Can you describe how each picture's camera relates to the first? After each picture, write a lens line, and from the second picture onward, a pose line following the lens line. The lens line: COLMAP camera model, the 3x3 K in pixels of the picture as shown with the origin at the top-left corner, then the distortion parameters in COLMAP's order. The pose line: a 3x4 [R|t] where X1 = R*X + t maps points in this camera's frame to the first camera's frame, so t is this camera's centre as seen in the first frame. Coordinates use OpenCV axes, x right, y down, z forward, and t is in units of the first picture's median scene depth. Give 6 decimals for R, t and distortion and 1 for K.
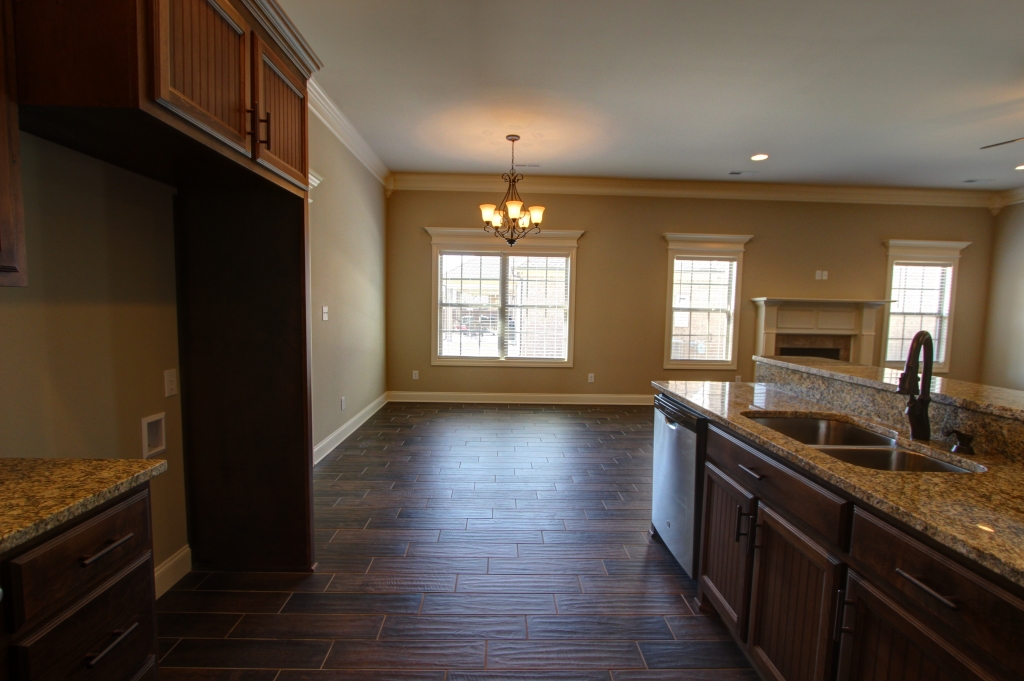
lens RADIAL K [[476.1, 0, 510.3], [0, 476.1, 343.8], [0, 0, 1]] dist [-0.024074, 0.004184]
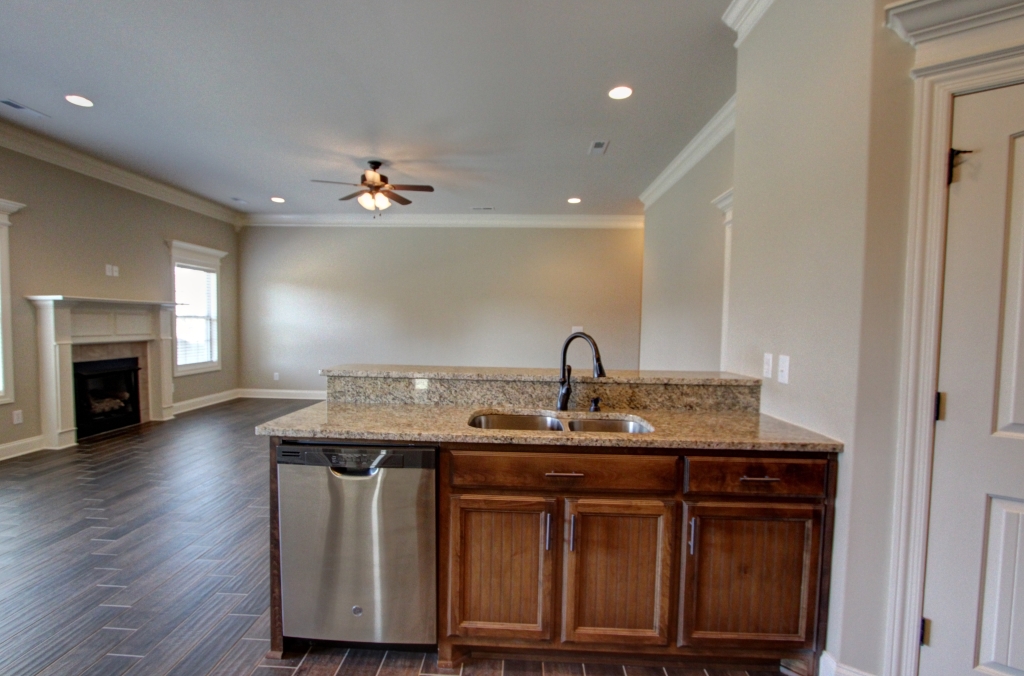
lens RADIAL K [[479.8, 0, 501.8], [0, 479.8, 347.9], [0, 0, 1]] dist [-0.020294, 0.004992]
pose [[0.070435, -0.070986, 0.994987, -0.135670], [0.065041, 0.995669, 0.066430, -0.021798], [-0.995394, 0.060036, 0.074747, 0.266181]]
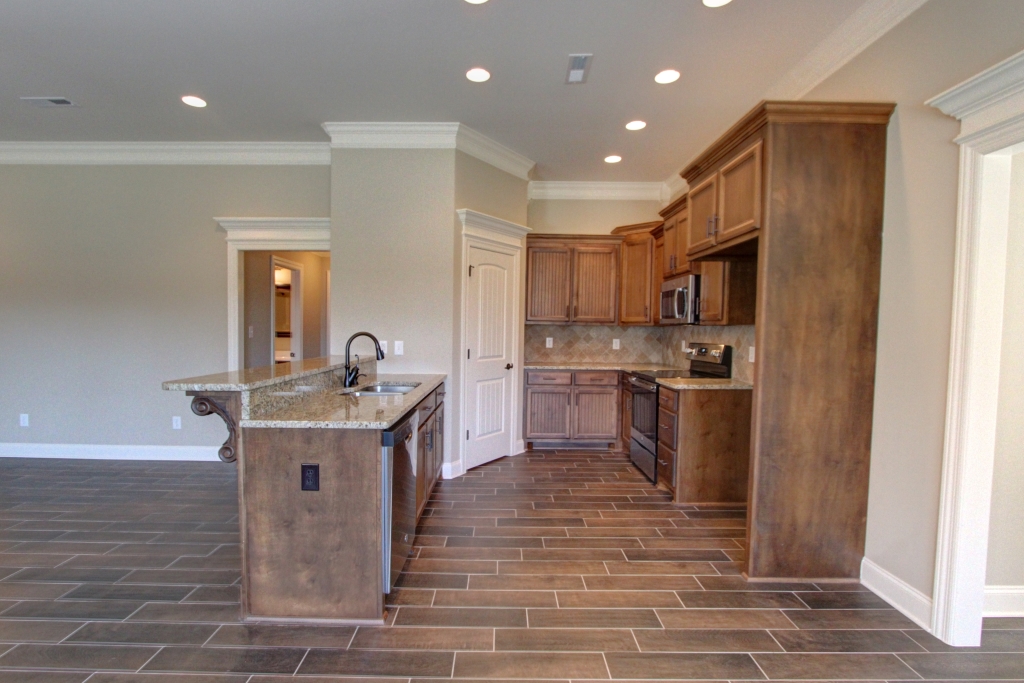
lens RADIAL K [[476.1, 0, 504.2], [0, 476.1, 352.4], [0, 0, 1]] dist [-0.024074, 0.004184]
pose [[-0.999292, -0.032310, 0.019283, 0.047901], [-0.029476, 0.990744, 0.132503, -0.056154], [-0.023386, 0.131841, -0.990995, 0.738512]]
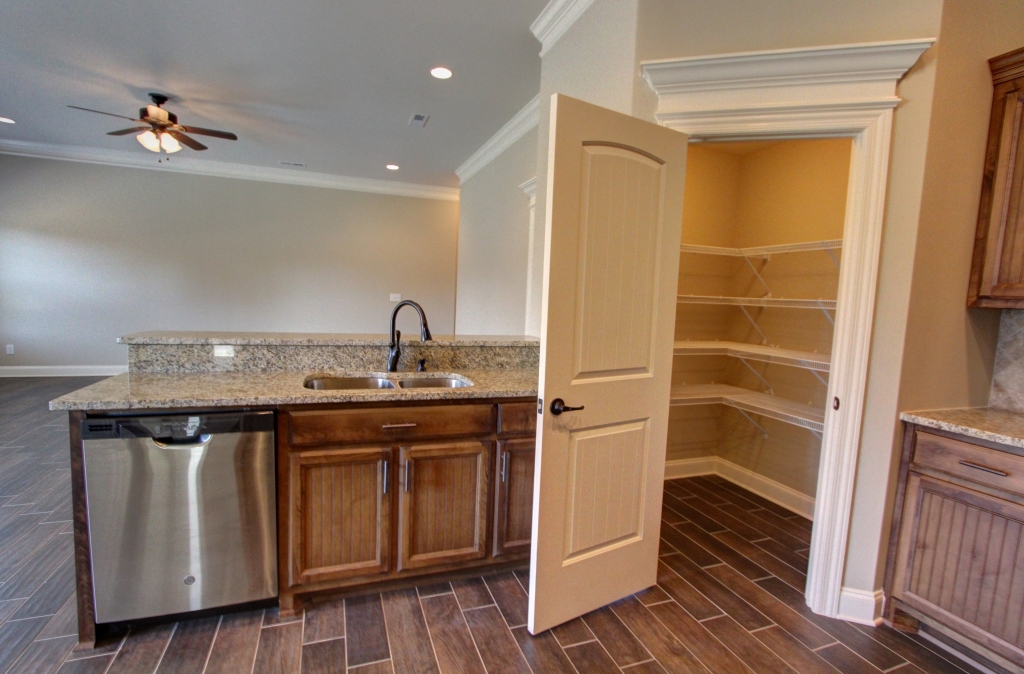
lens RADIAL K [[479.8, 0, 505.8], [0, 479.8, 345.4], [0, 0, 1]] dist [-0.020294, 0.004992]
pose [[-0.313148, -0.132394, 0.940431, -0.172920], [0.028963, 0.988443, 0.148798, -0.025179], [-0.949263, 0.073833, -0.305695, 0.280866]]
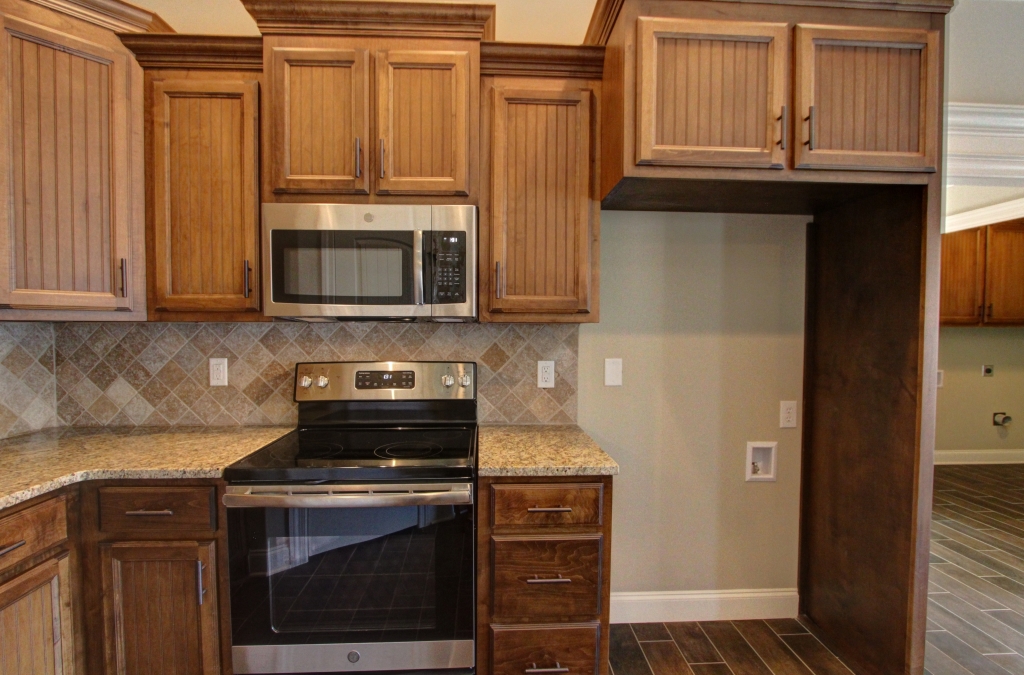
lens RADIAL K [[479.8, 0, 511.2], [0, 479.8, 342.7], [0, 0, 1]] dist [-0.020294, 0.004992]
pose [[0.020534, 0.015275, -0.999672, 0.089125], [-0.083555, 0.996412, 0.013508, -0.010601], [0.996292, 0.083251, 0.021737, 0.131663]]
